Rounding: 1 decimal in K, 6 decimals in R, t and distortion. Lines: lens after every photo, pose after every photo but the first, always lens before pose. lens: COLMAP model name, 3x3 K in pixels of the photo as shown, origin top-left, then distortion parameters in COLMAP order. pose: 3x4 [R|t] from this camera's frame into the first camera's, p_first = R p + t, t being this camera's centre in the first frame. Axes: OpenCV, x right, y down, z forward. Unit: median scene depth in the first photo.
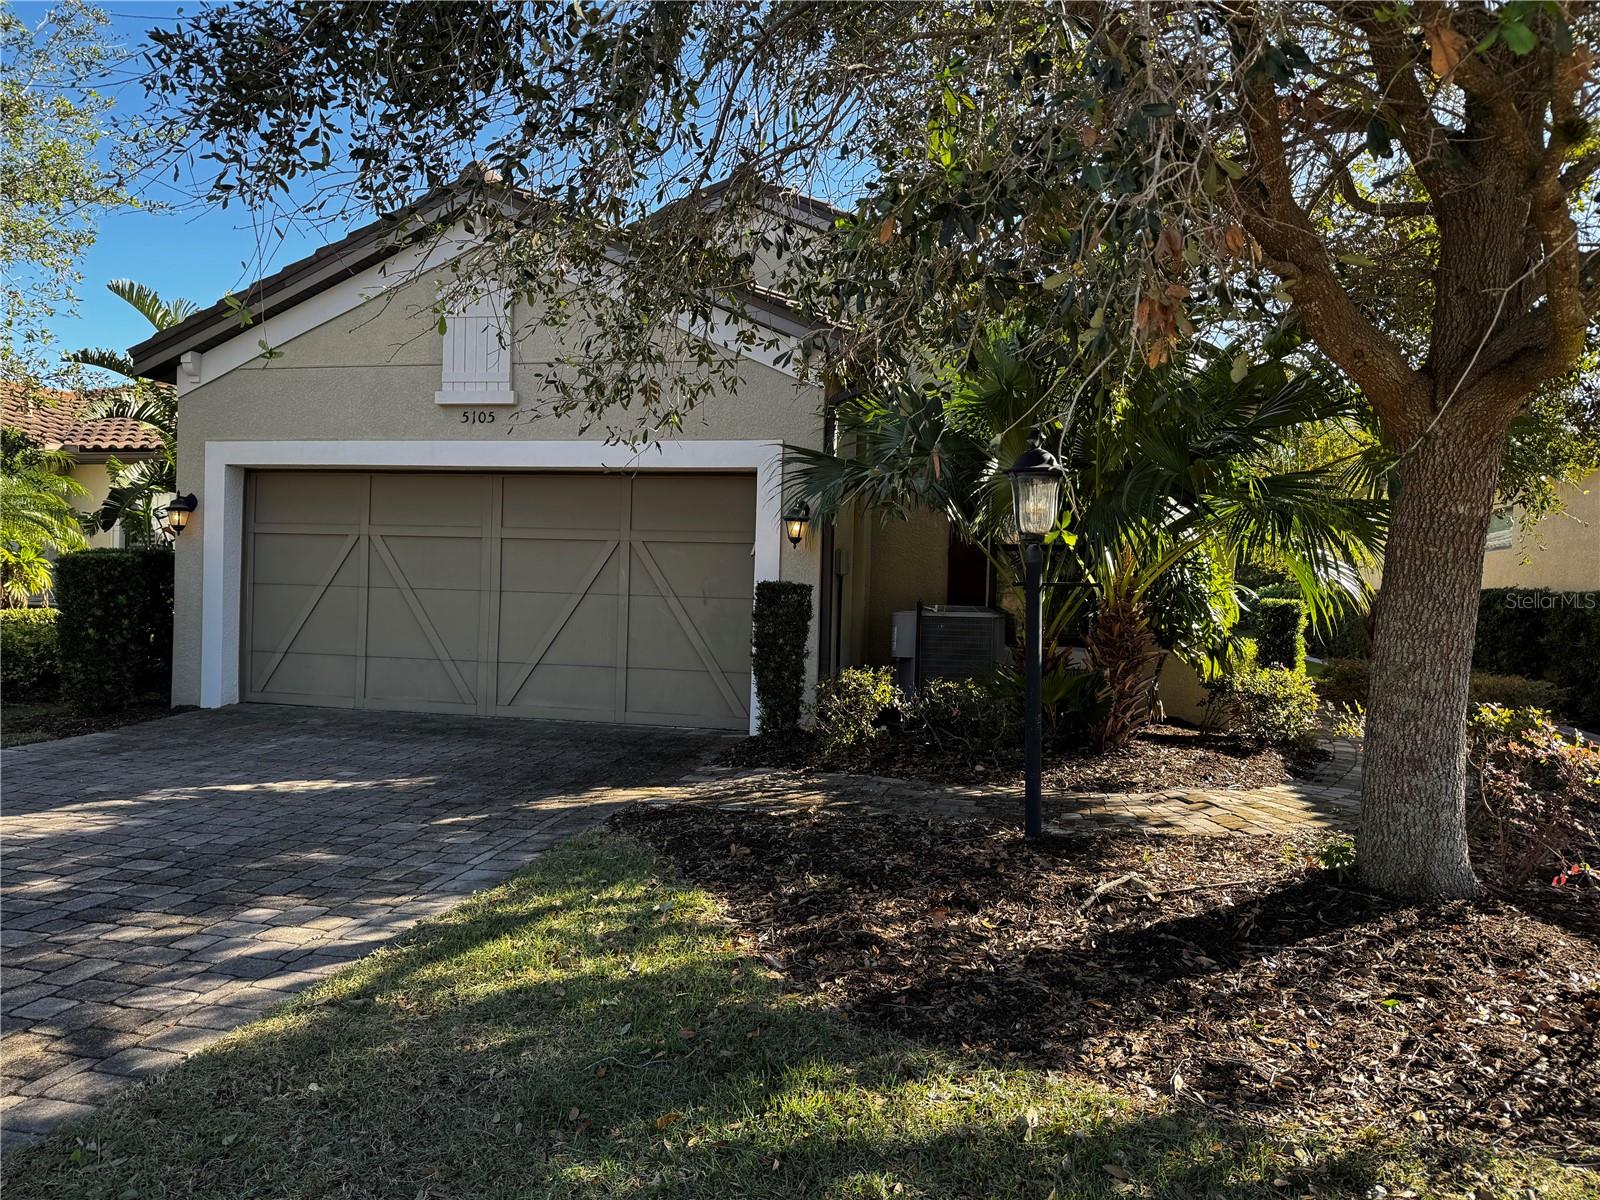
lens RADIAL K [[1125.9, 0, 800.0], [0, 1125.9, 600.0], [0, 0, 1]] dist [0.067436, -0.059119]
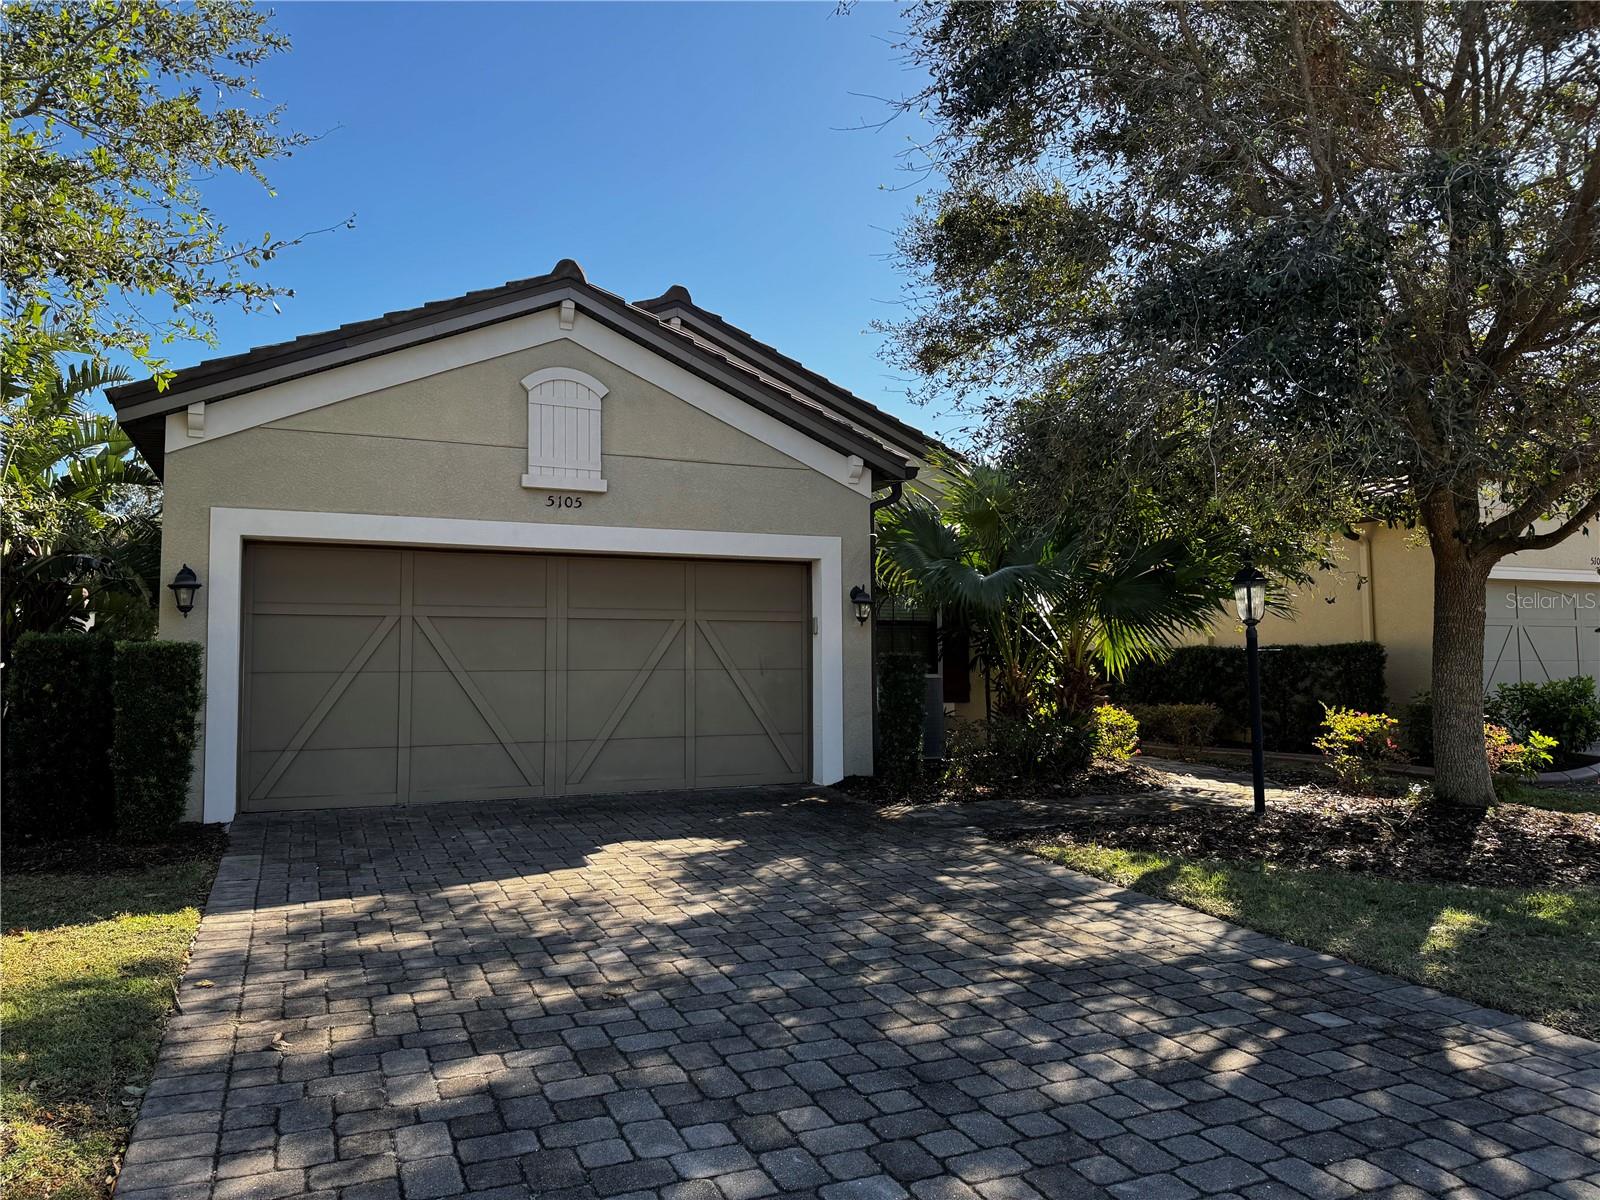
lens RADIAL K [[1125.9, 0, 800.0], [0, 1125.9, 600.0], [0, 0, 1]] dist [0.067436, -0.059119]
pose [[0.772575, 0.004313, 0.634909, -0.767445], [0.031303, 0.998502, -0.044874, -0.019021], [-0.634151, 0.054543, 0.771283, 0.073486]]
